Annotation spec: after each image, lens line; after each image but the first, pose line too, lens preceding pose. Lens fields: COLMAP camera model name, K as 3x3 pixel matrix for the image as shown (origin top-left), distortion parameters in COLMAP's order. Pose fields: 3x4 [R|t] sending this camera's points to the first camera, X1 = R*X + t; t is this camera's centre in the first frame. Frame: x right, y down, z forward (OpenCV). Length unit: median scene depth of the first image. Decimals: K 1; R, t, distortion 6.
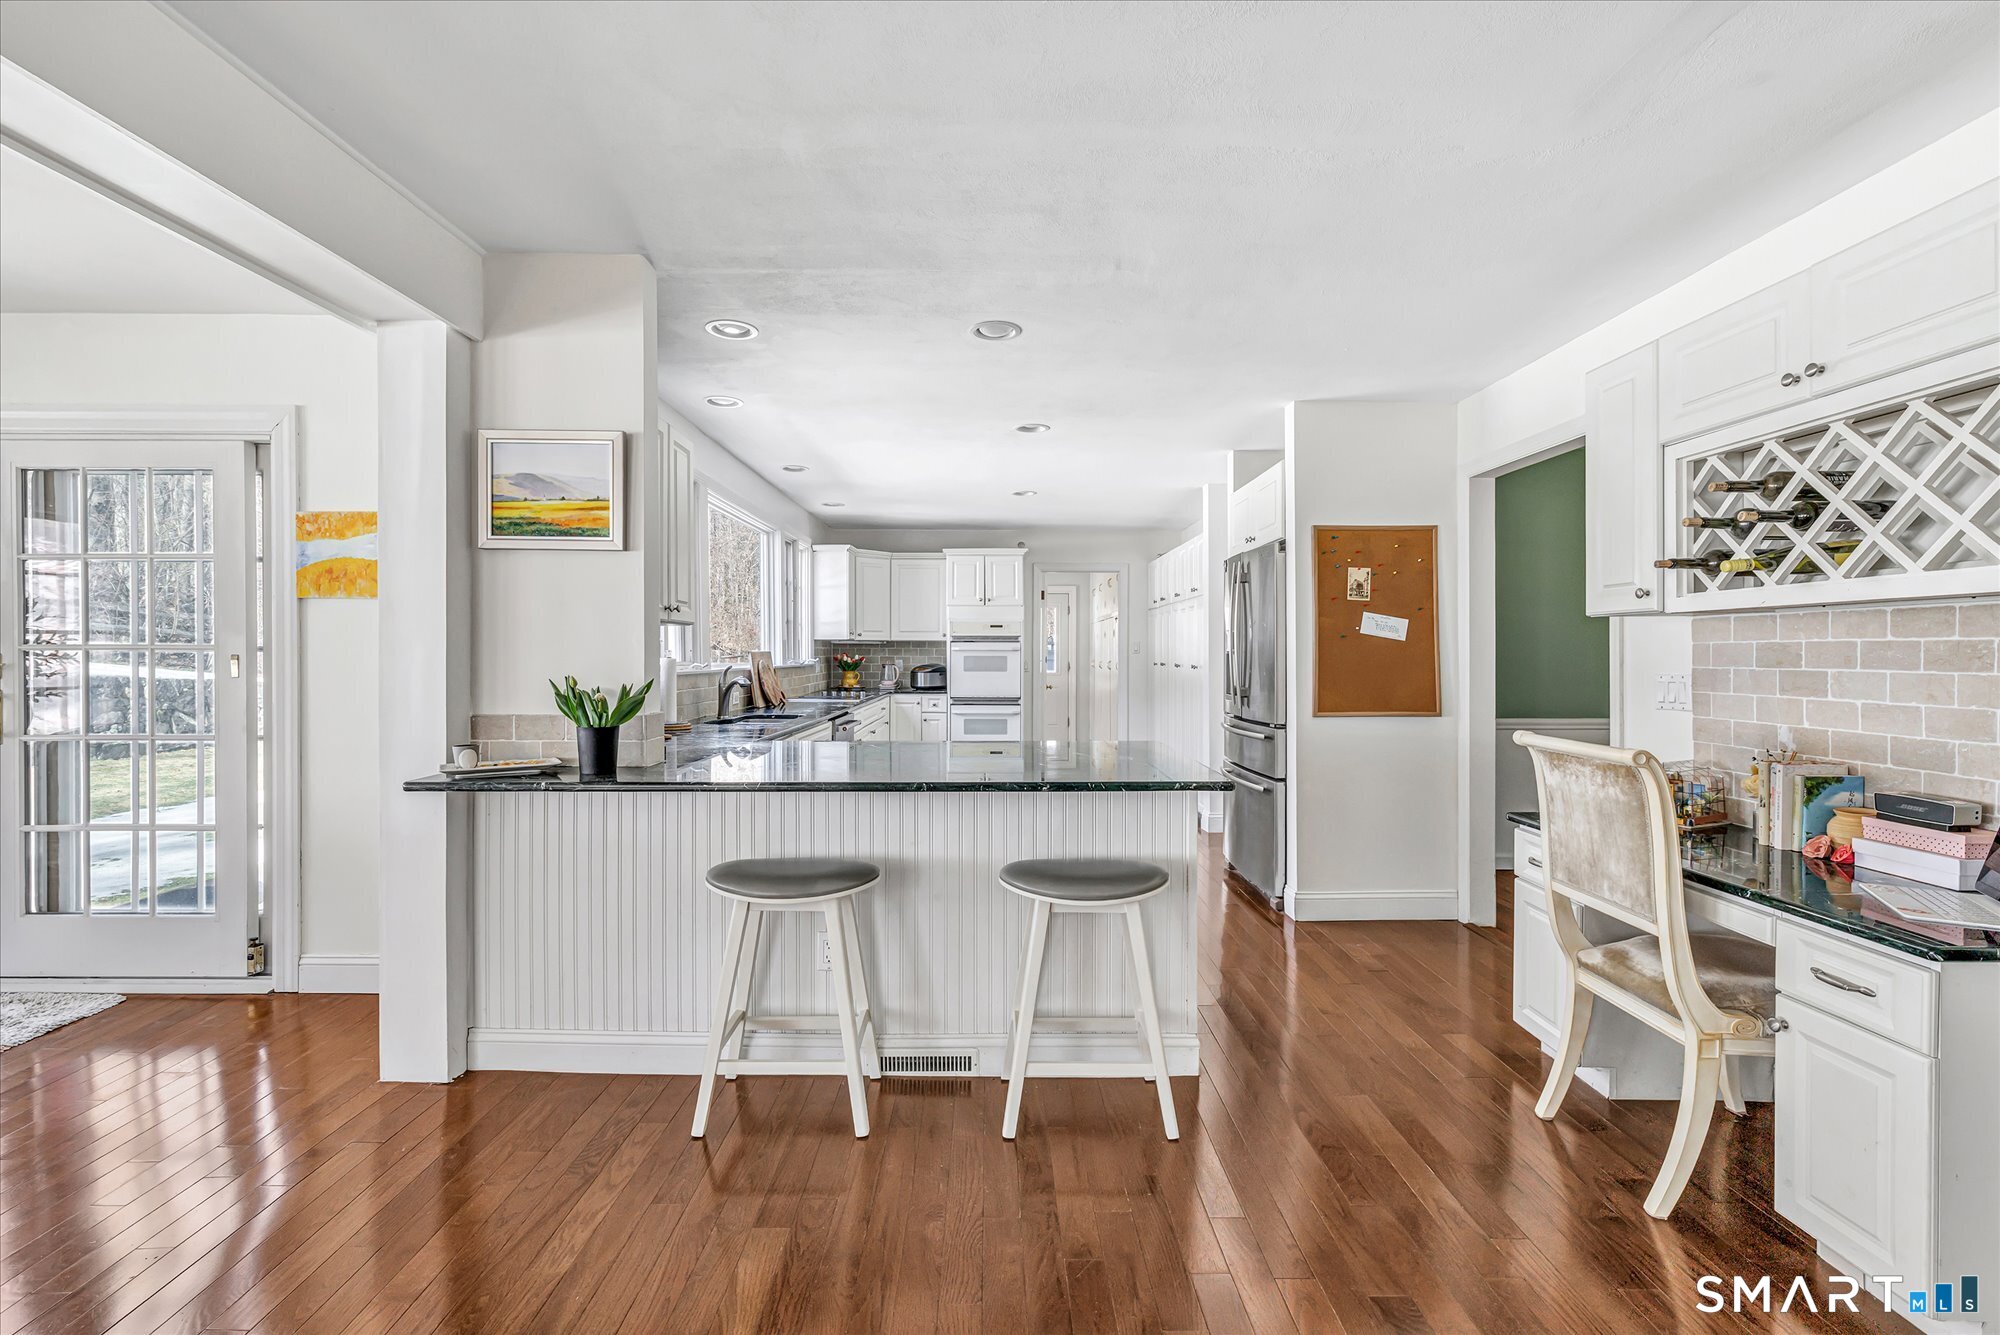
lens RADIAL K [[869.5, 0, 995.6], [0, 869.5, 659.0], [0, 0, 1]] dist [0.001504, 0.000173]
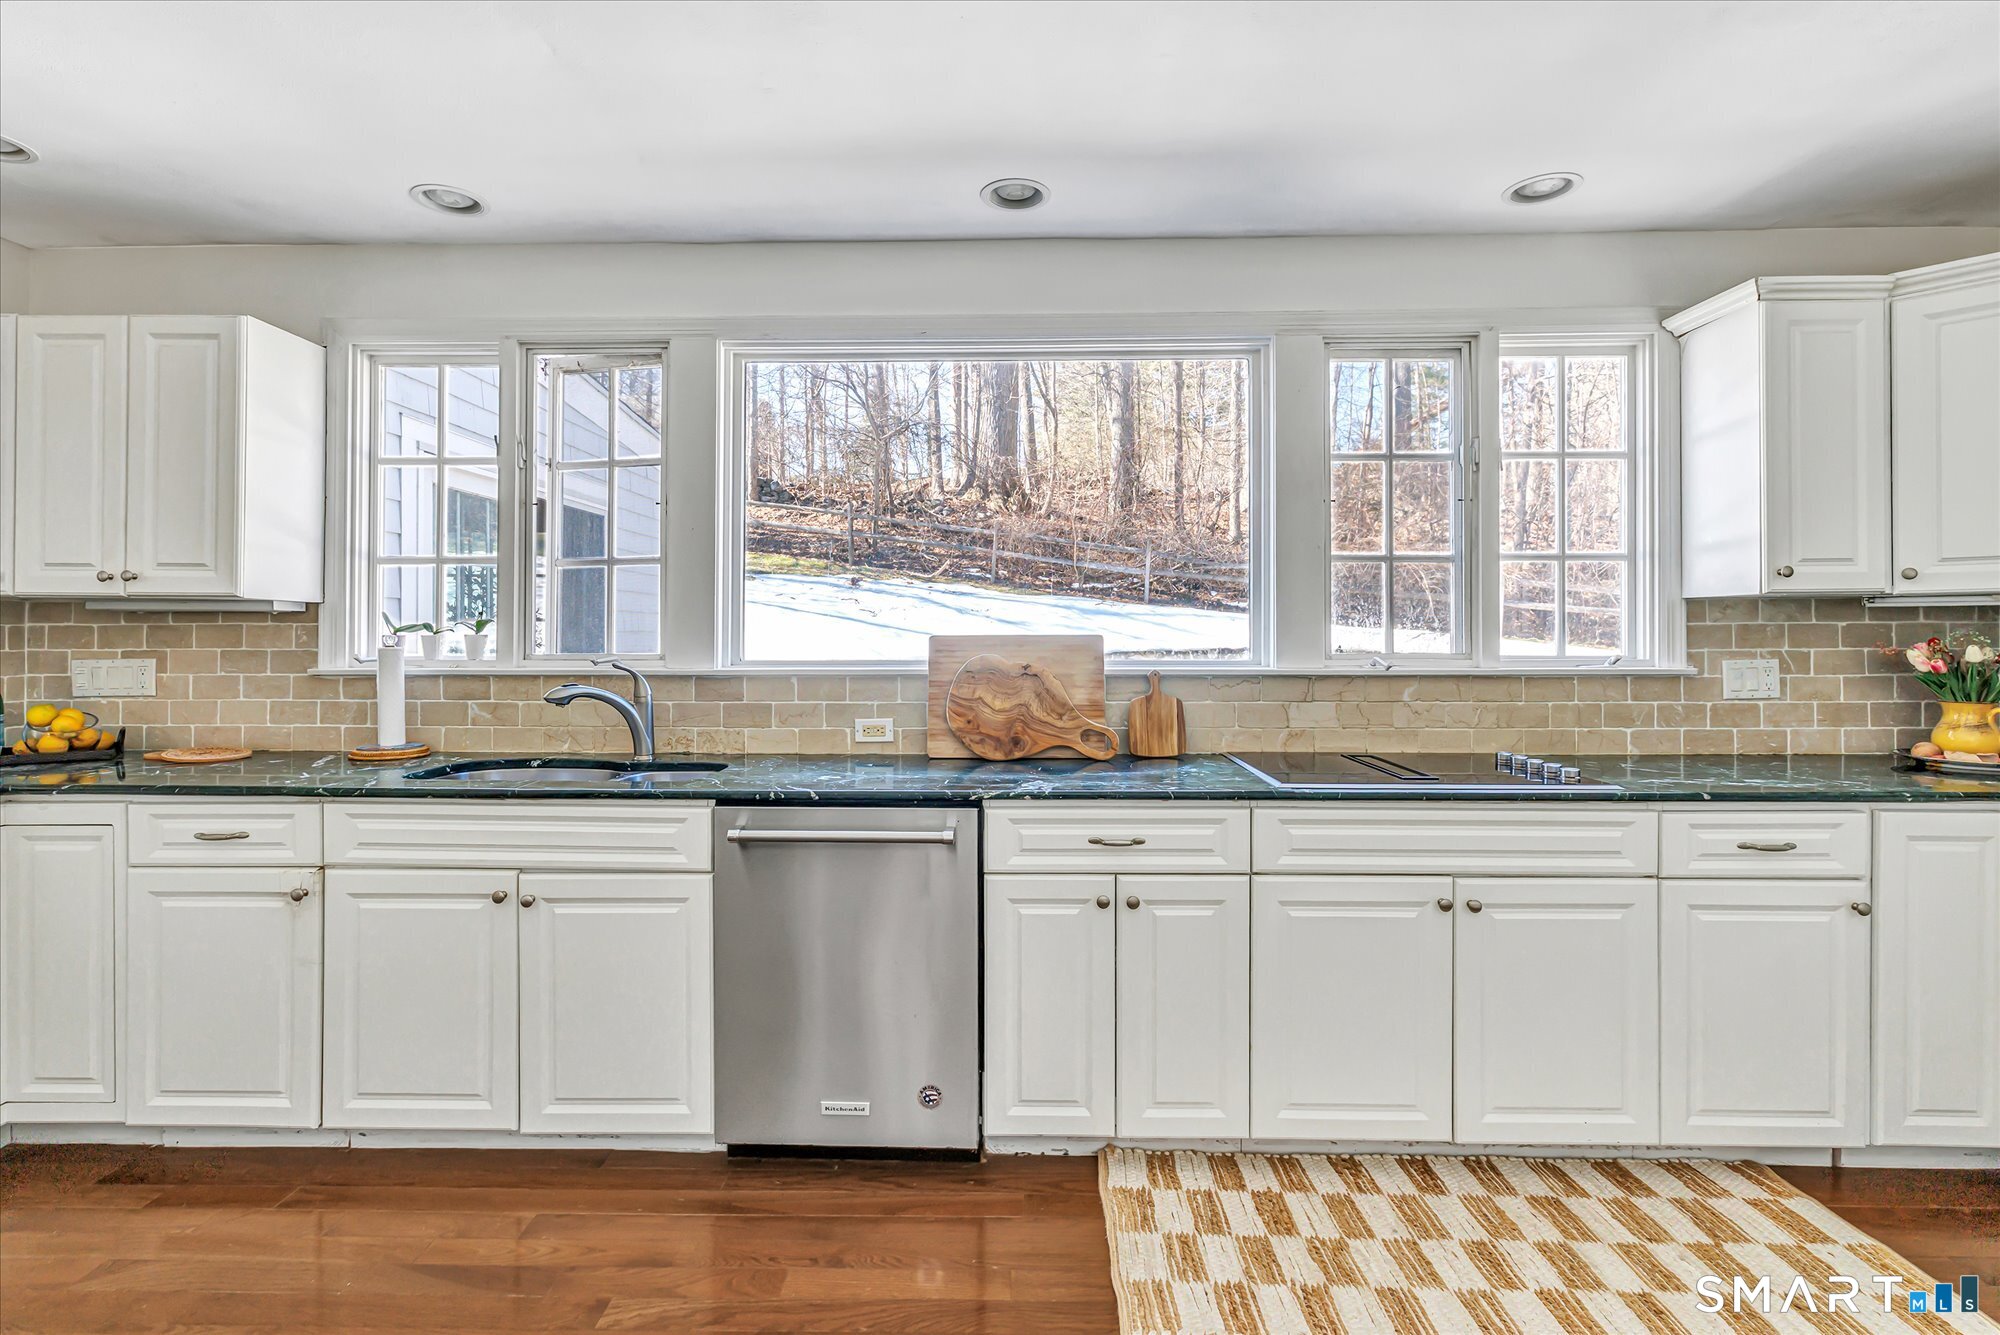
lens RADIAL K [[934.3, 0, 978.3], [0, 934.3, 630.7], [0, 0, 1]] dist [-0.000833, 0.000186]
pose [[-0.022974, -0.004343, -0.999727, 0.152593], [-0.005747, 0.999975, -0.004212, -0.006580], [0.999720, 0.005649, -0.022999, 0.706574]]
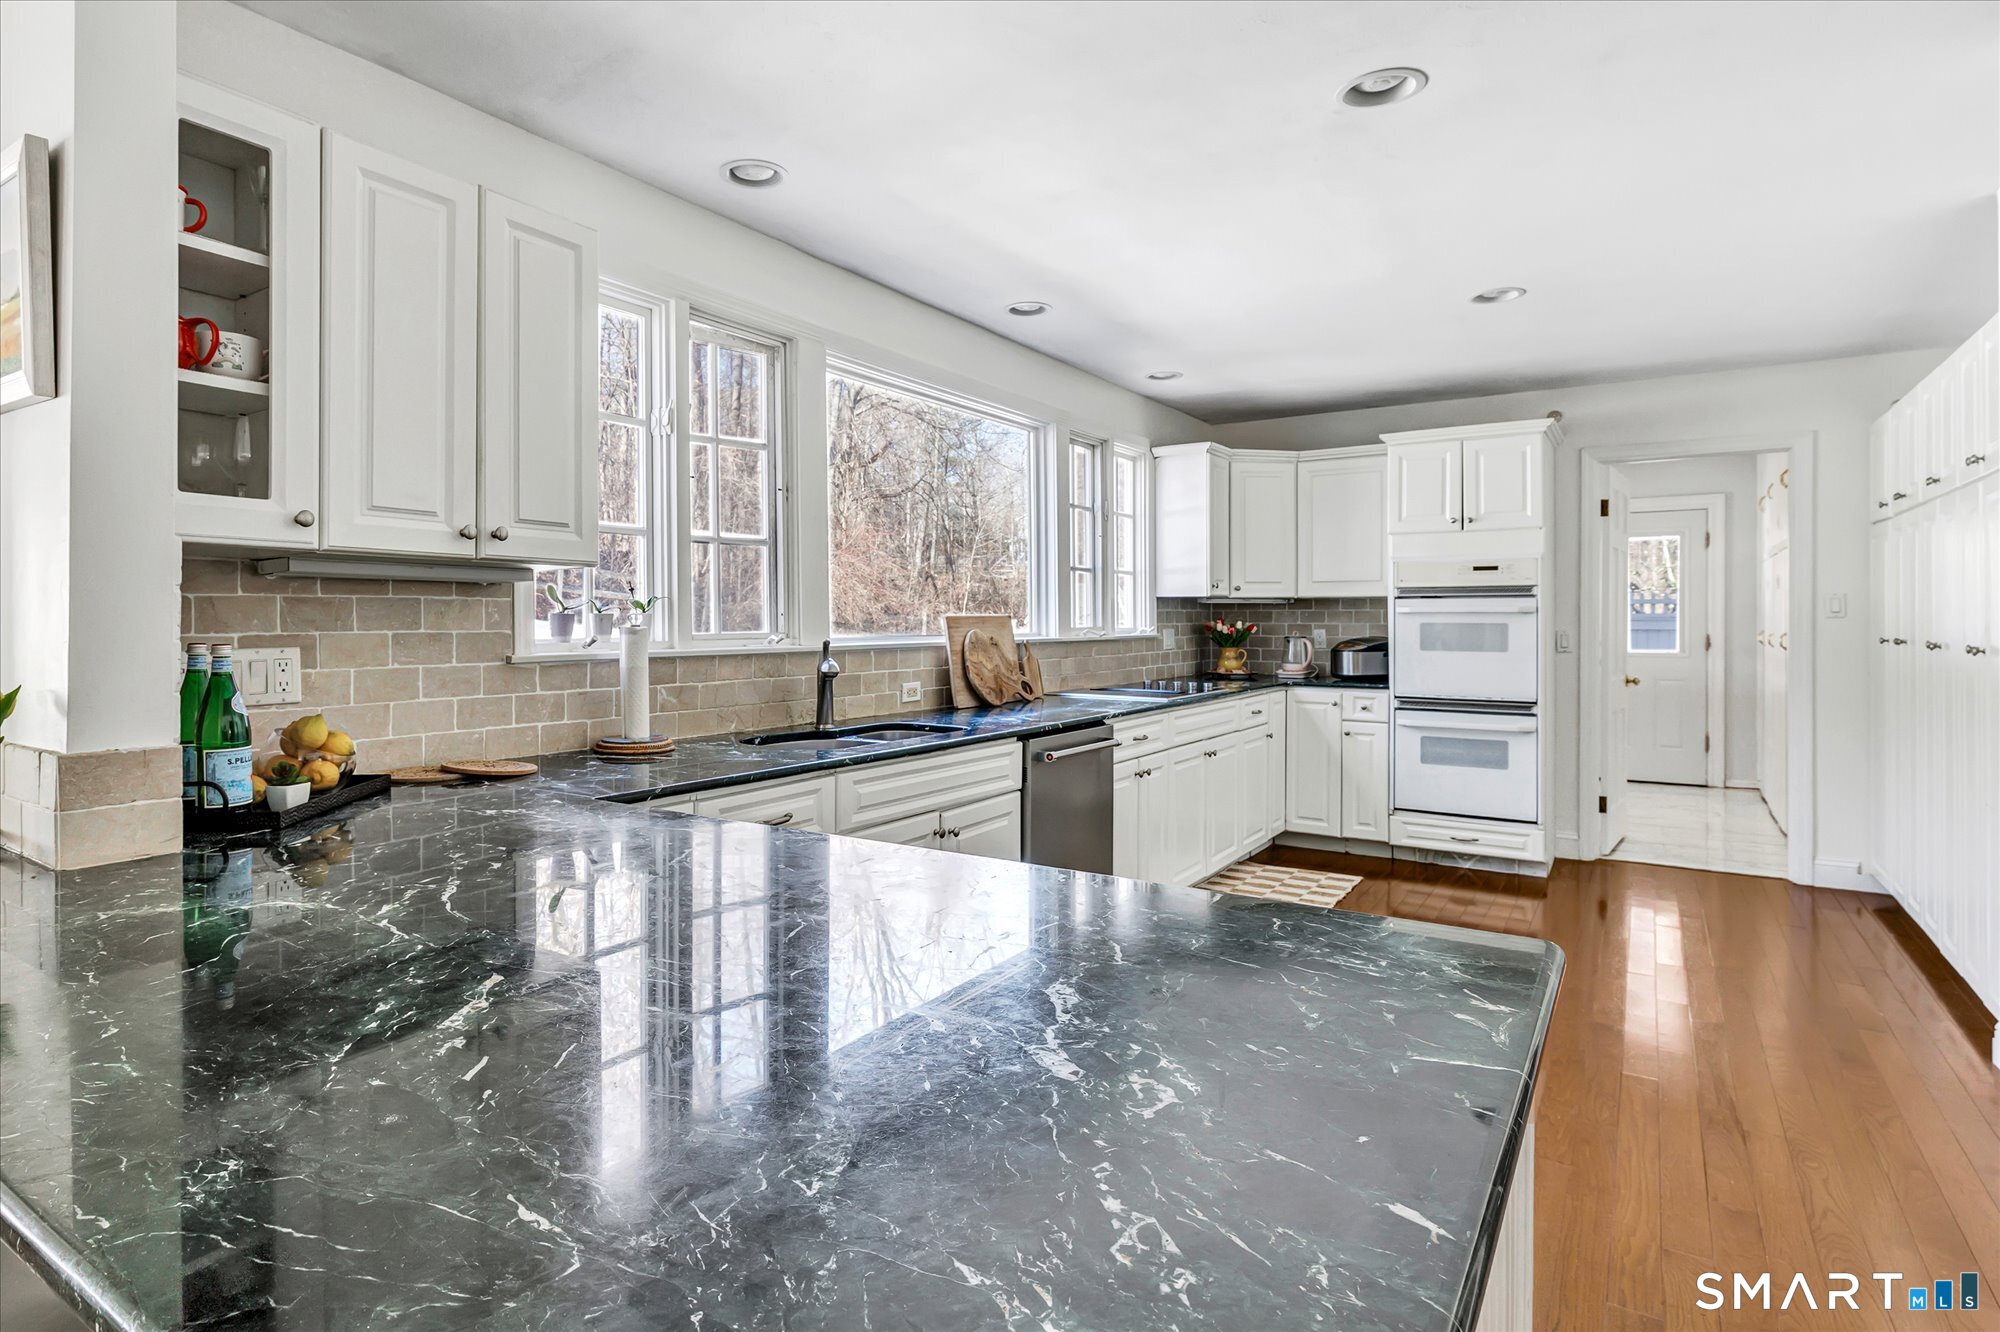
lens RADIAL K [[1061.1, 0, 919.9], [0, 1061.1, 622.5], [0, 0, 1]] dist [0.001136, 0.001354]
pose [[0.820280, -0.000303, -0.571962, 0.088563], [-0.001586, 0.999995, -0.002804, -0.001378], [0.571960, 0.003207, 0.820275, 0.256947]]
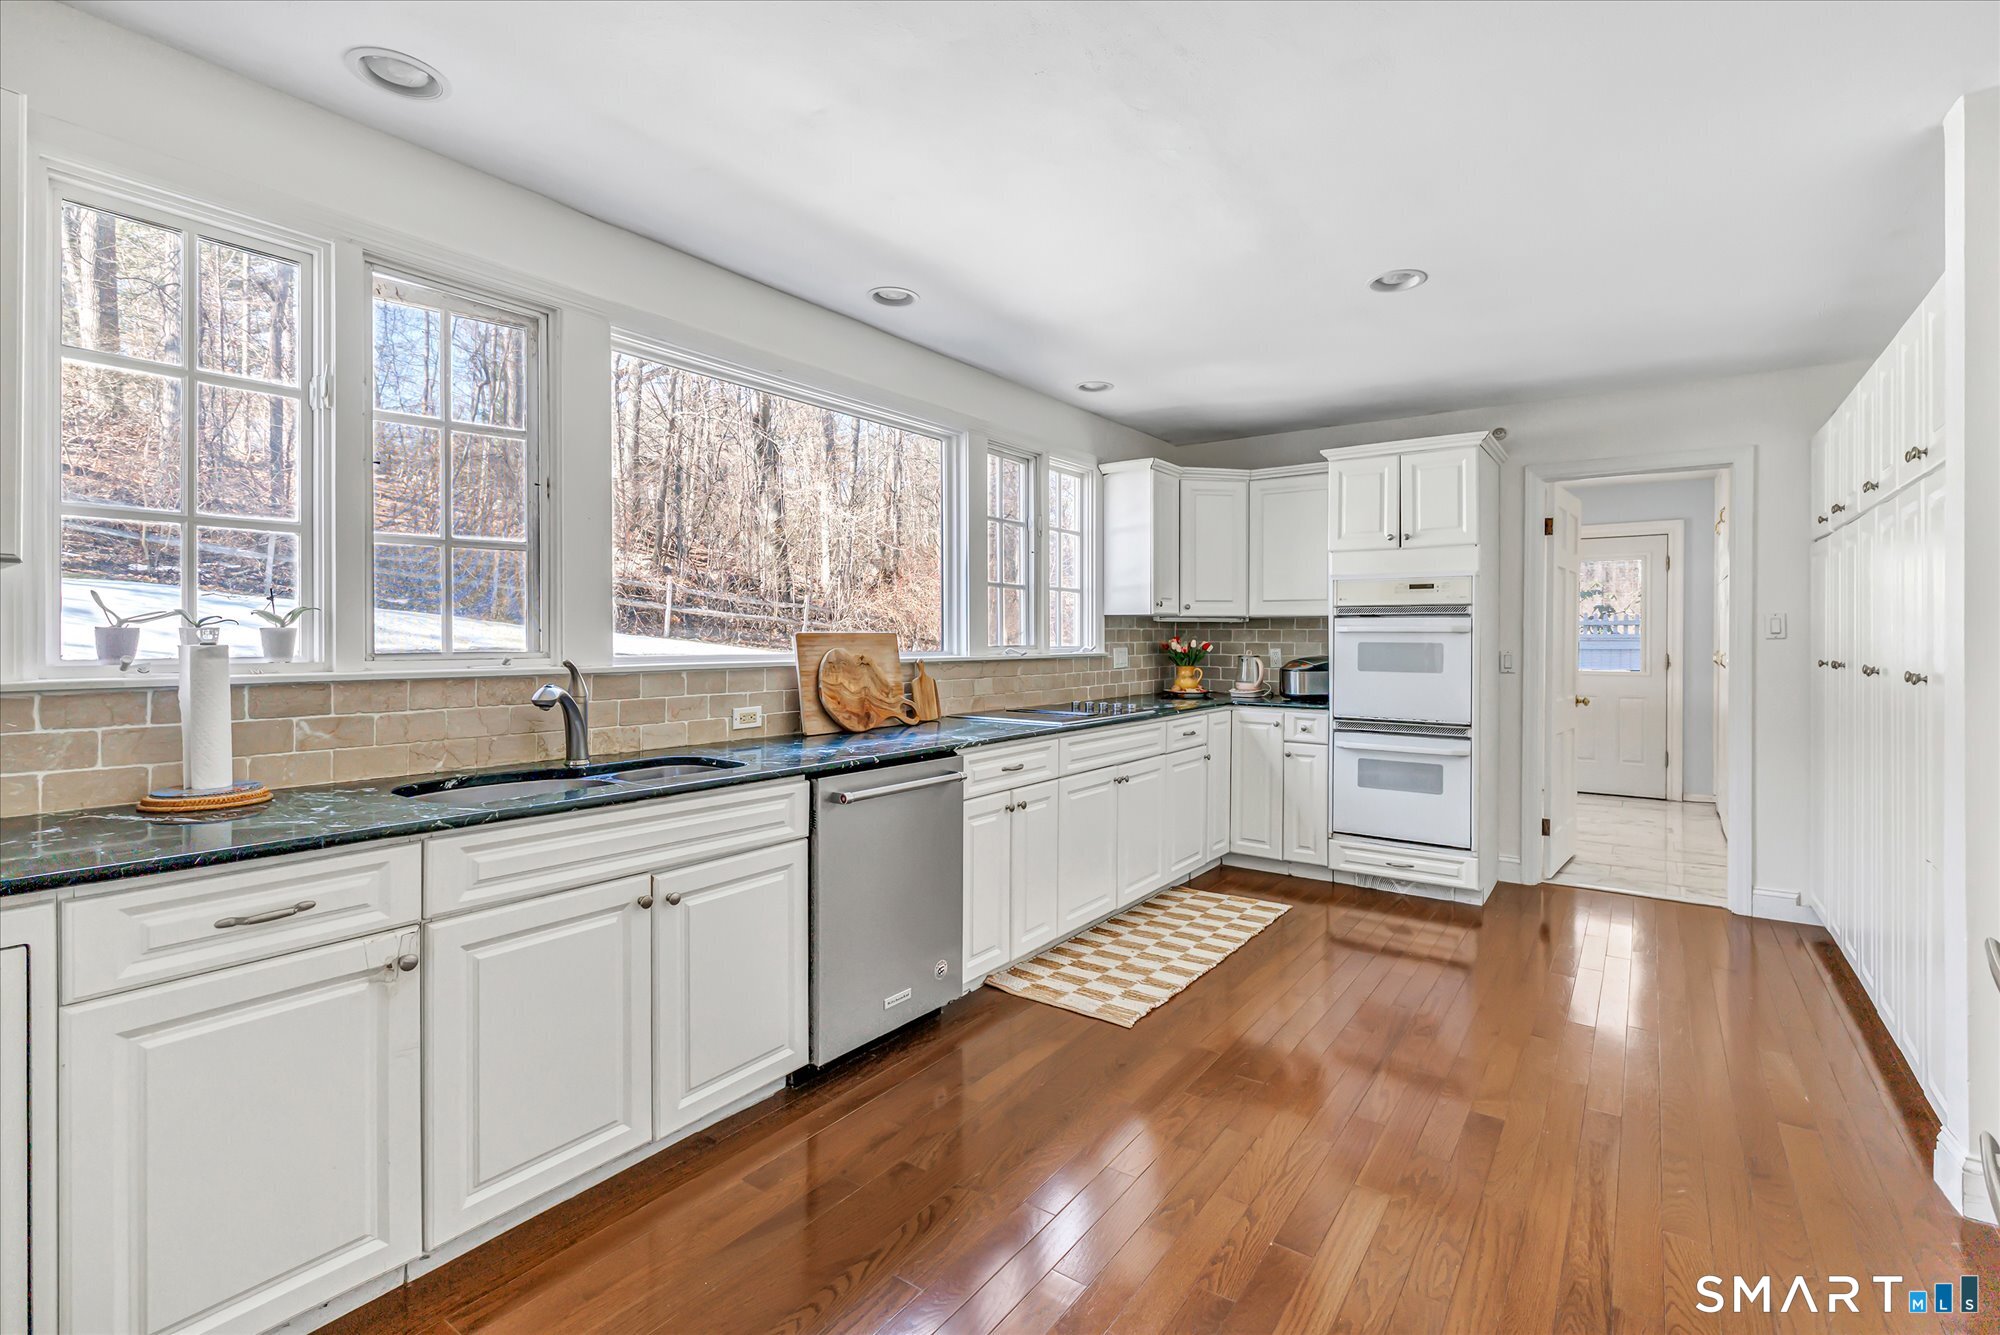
lens RADIAL K [[909.9, 0, 1039.1], [0, 909.9, 640.6], [0, 0, 1]] dist [-0.000102, 0.000176]
pose [[0.826587, 0.003352, -0.562799, 0.117433], [-0.005381, 0.999984, -0.001947, -0.002533], [0.562783, 0.004638, 0.826592, 0.413936]]
